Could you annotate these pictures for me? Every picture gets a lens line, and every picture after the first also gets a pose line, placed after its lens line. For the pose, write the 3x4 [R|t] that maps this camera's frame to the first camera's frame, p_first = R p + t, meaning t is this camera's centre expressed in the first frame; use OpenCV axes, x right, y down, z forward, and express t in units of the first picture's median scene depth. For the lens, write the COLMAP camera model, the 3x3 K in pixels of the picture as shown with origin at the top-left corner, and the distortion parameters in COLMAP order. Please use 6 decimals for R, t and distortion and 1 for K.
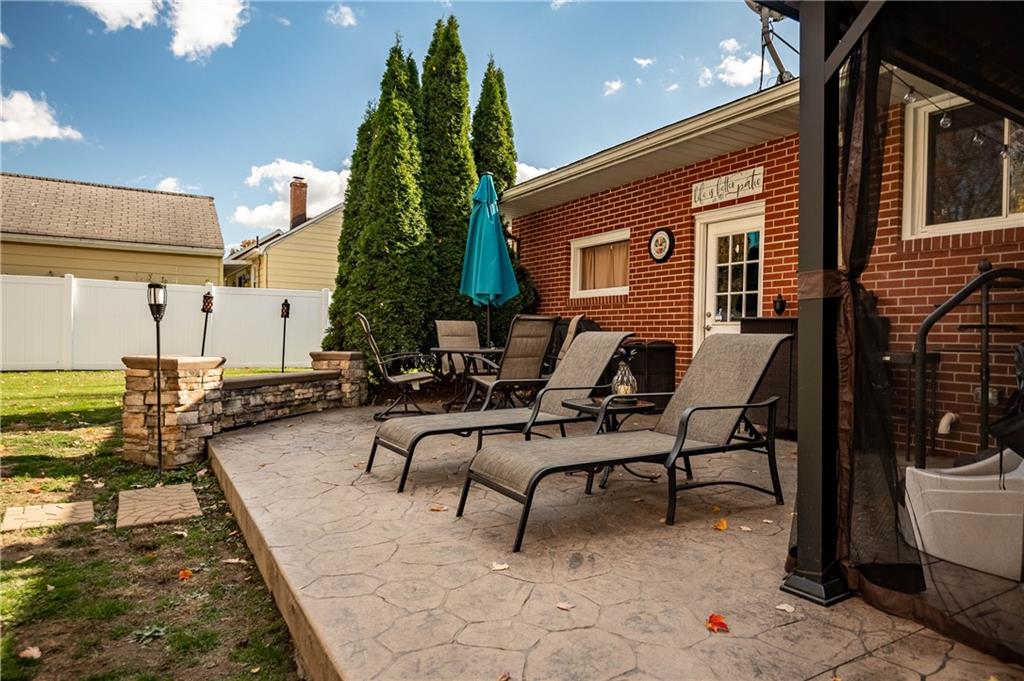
lens RADIAL K [[638.7, 0, 512.0], [0, 638.7, 340.5], [0, 0, 1]] dist [-0.001928, -0.000681]
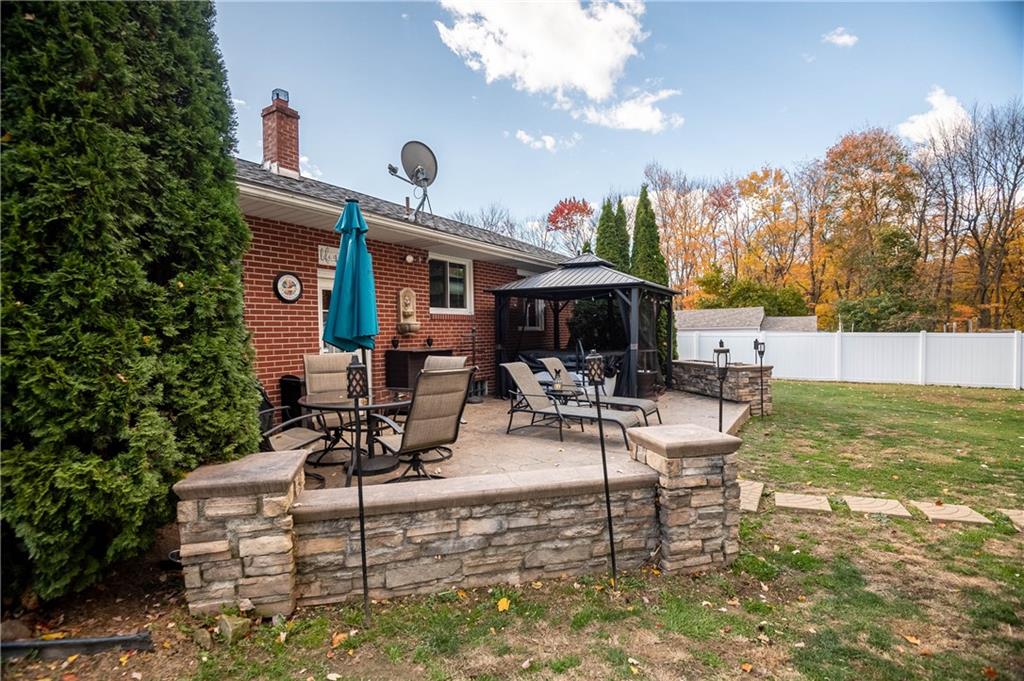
lens RADIAL K [[480.9, 0, 512.0], [0, 480.9, 340.5], [0, 0, 1]] dist [-0.001929, -0.000427]
pose [[-0.472083, -0.033270, 0.880926, -0.729102], [0.007406, 0.999103, 0.041702, -0.093760], [-0.881523, 0.026211, -0.471413, 1.112169]]
